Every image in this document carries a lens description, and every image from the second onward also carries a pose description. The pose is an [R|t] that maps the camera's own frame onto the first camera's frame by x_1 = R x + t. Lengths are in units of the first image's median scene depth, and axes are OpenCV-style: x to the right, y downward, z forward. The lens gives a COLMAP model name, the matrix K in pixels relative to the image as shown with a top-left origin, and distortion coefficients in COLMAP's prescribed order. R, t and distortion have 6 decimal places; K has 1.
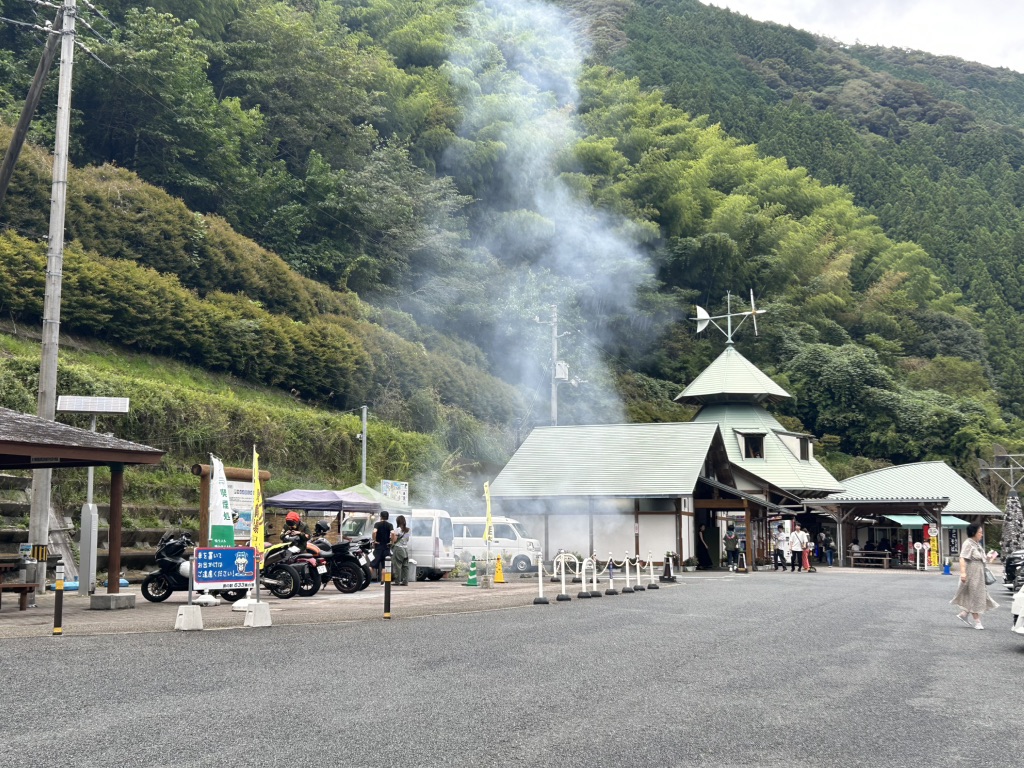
lens RADIAL K [[1282.9, 0, 512.0], [0, 1282.9, 384.0], [0, 0, 1]] dist [0.226106, -0.752457]
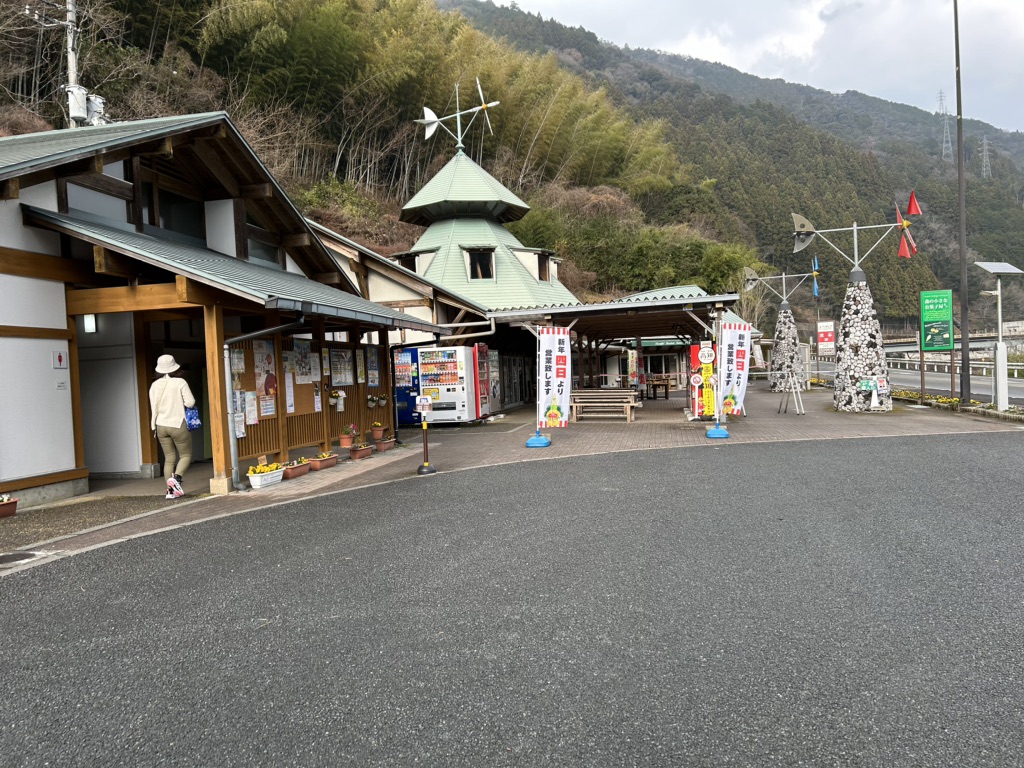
lens RADIAL K [[769.5, 0, 512.0], [0, 769.5, 384.0], [0, 0, 1]] dist [0.085412, -0.100297]
pose [[0.993440, -0.047435, 0.104055, 0.140090], [0.033257, 0.990425, 0.133988, 0.053942], [-0.109414, -0.129648, 0.985505, 0.467657]]
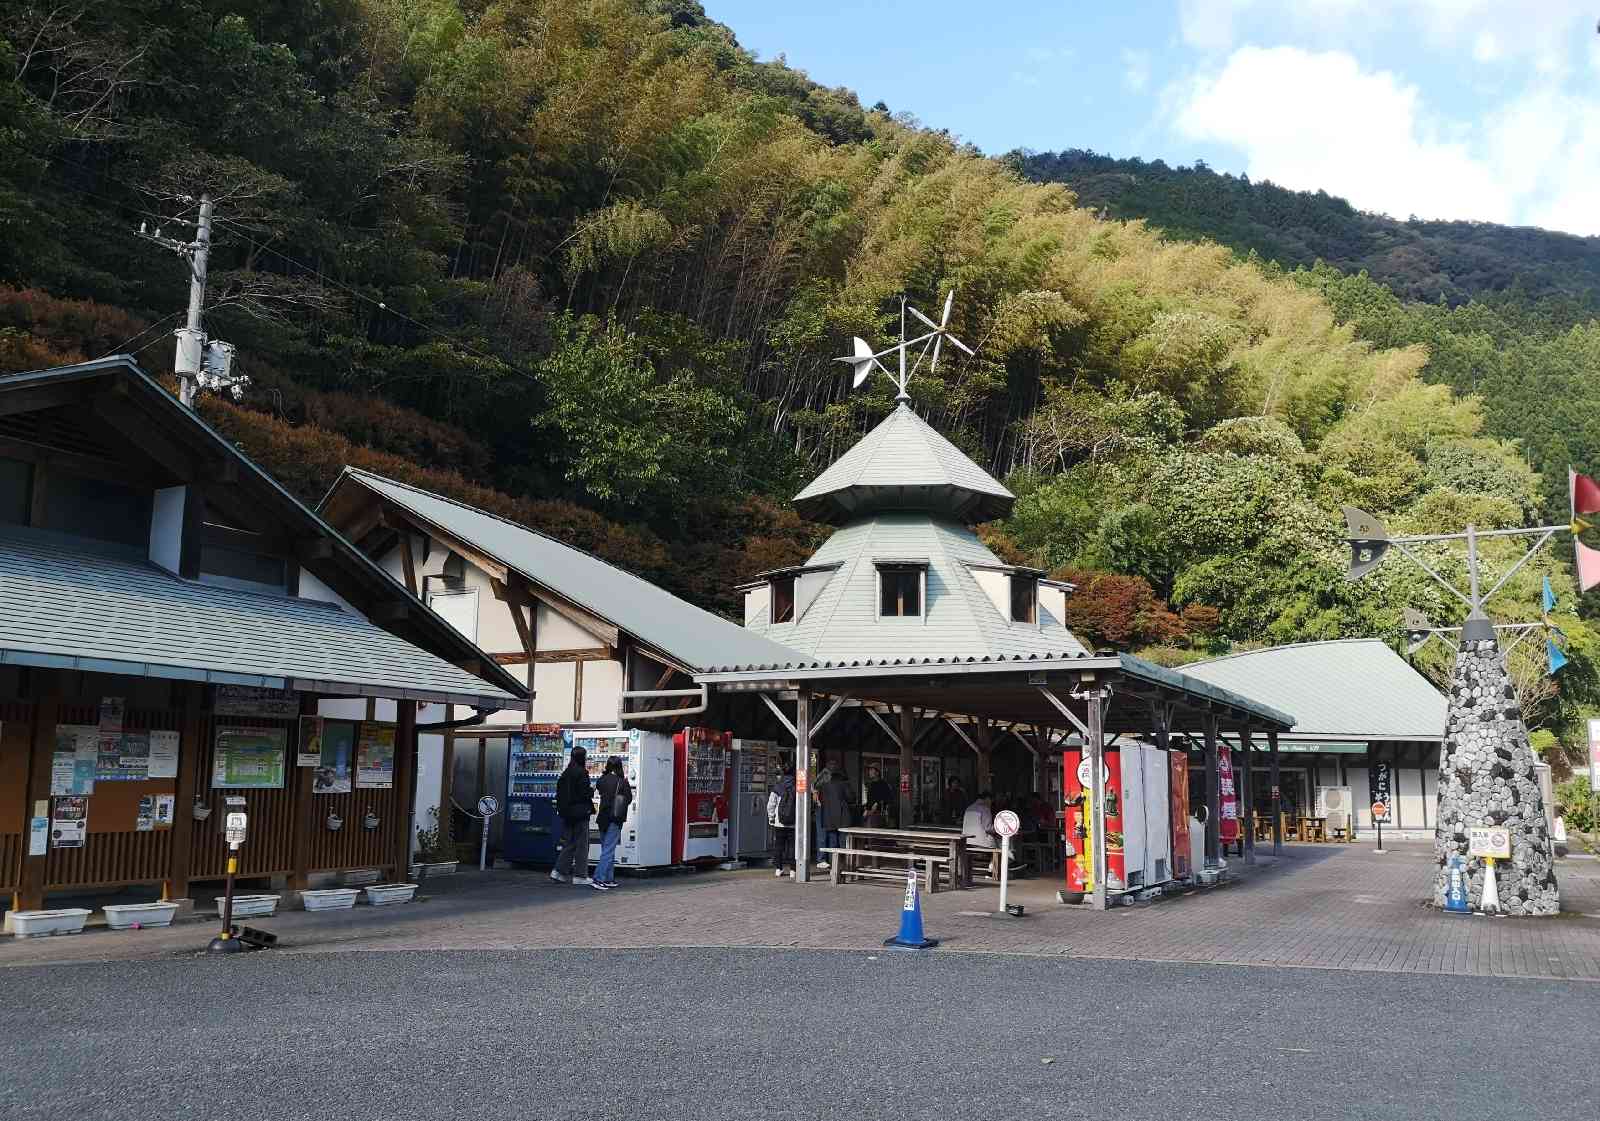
lens RADIAL K [[1314.7, 0, 797.3], [0, 1314.7, 591.2], [0, 0, 1]] dist [0.063482, -0.121950]
pose [[0.981595, -0.014976, -0.190388, 0.221322], [0.010292, 0.999620, -0.025567, 0.055204], [0.190699, 0.023137, 0.981376, 0.482232]]
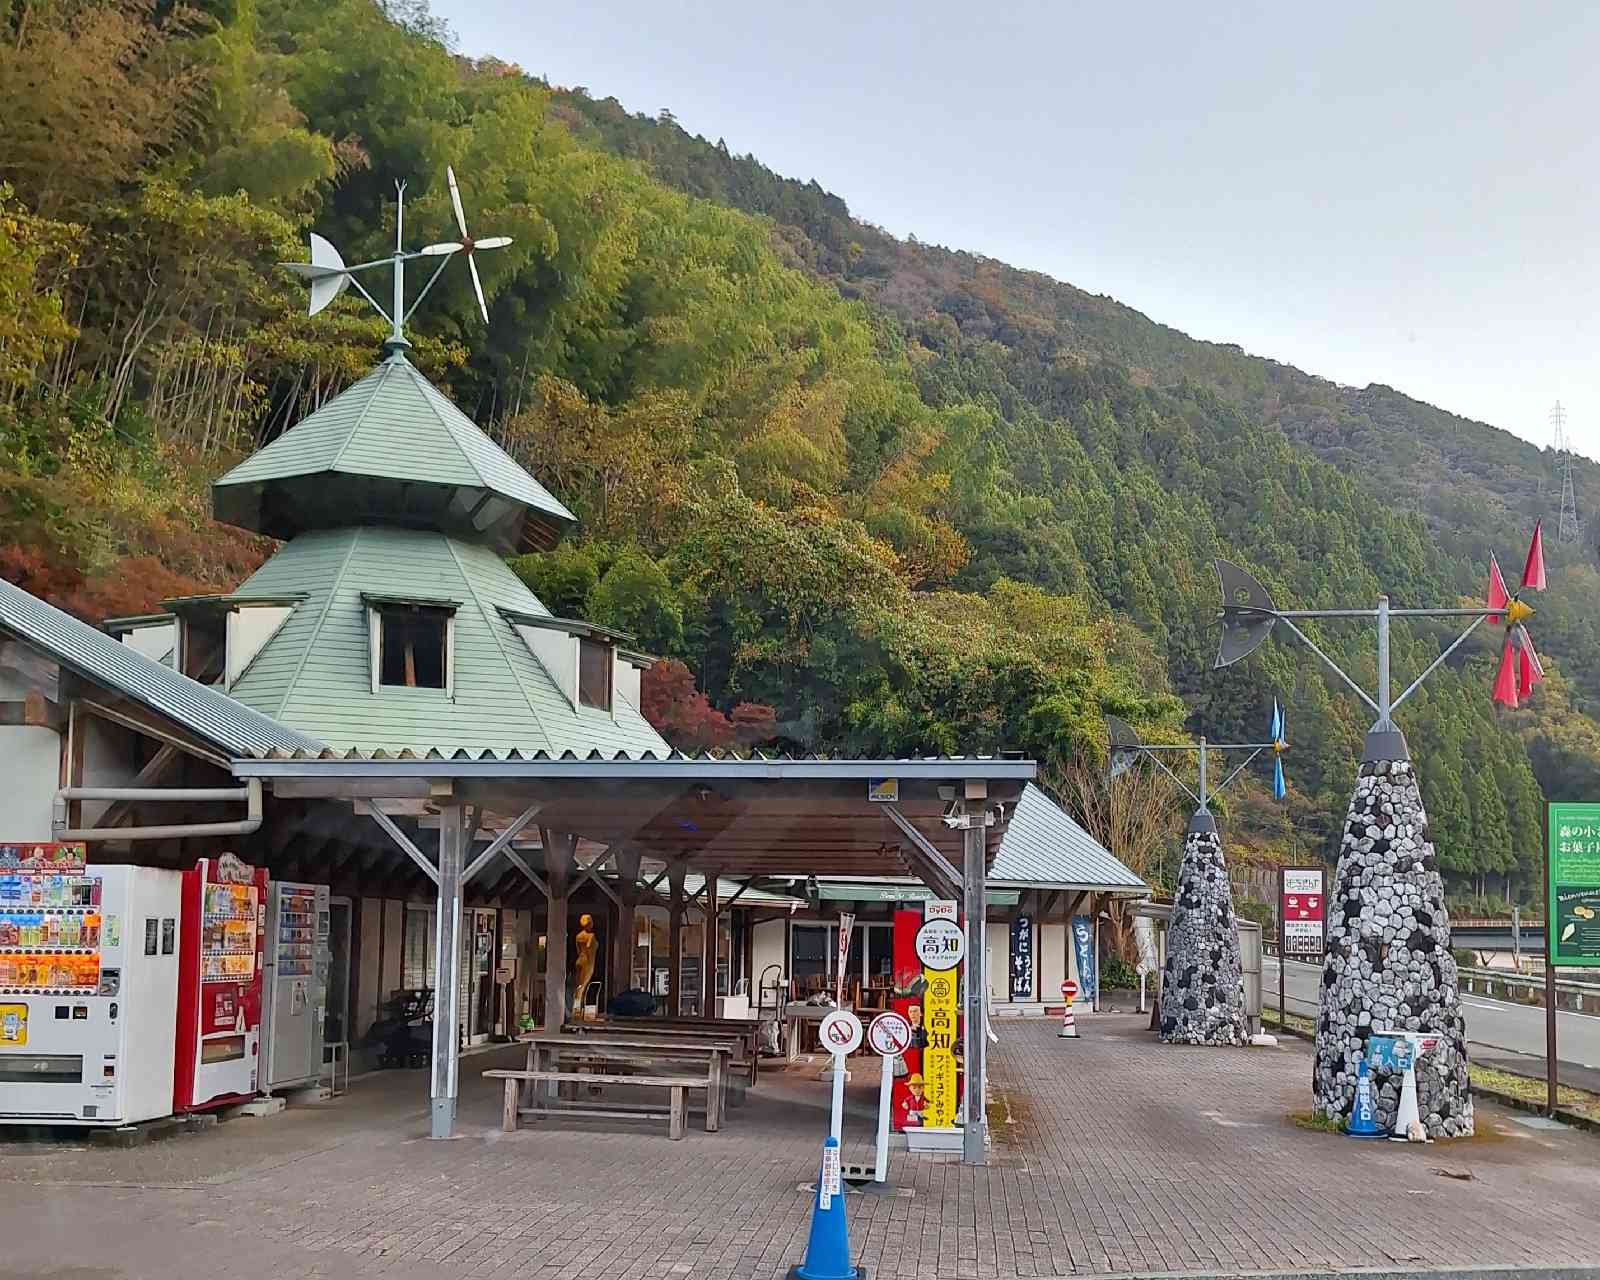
lens RADIAL K [[1747.5, 0, 860.1], [0, 1747.5, 814.9], [0, 0, 1]] dist [0.195100, -0.445850]
pose [[0.970985, 0.031531, 0.237052, 0.176113], [-0.043222, 0.998084, 0.044284, 0.058992], [-0.235201, -0.053245, 0.970487, 0.531695]]
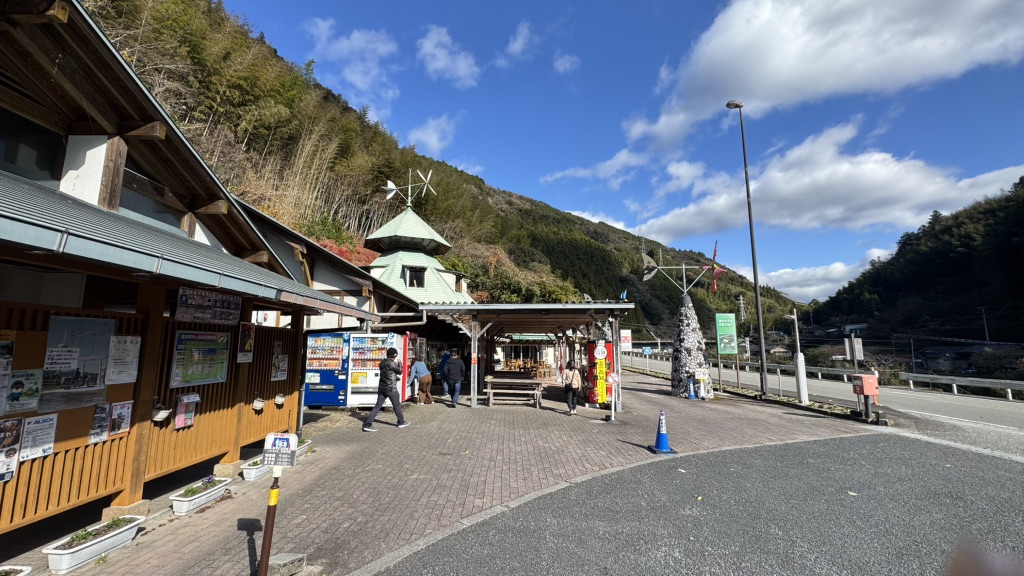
lens RADIAL K [[405.7, 0, 512.0], [0, 405.7, 288.0], [0, 0, 1]] dist [-0.000434, -0.000032]
pose [[0.953442, 0.044875, 0.298218, 0.146566], [-0.037010, 0.998803, -0.031974, 0.061192], [-0.299296, 0.019449, 0.953962, 0.563287]]
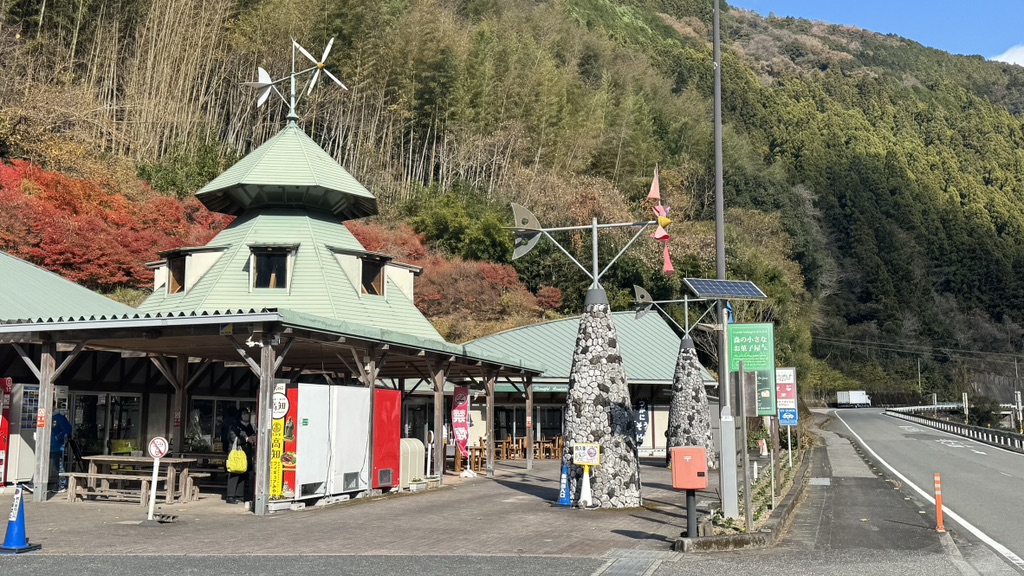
lens RADIAL K [[994.9, 0, 512.0], [0, 994.9, 288.0], [0, 0, 1]] dist [0.182391, -0.375599]
pose [[0.999962, -0.000517, -0.008650, 0.276922], [0.000390, 0.999893, -0.014653, 0.058715], [0.008657, 0.014649, 0.999855, 0.497252]]
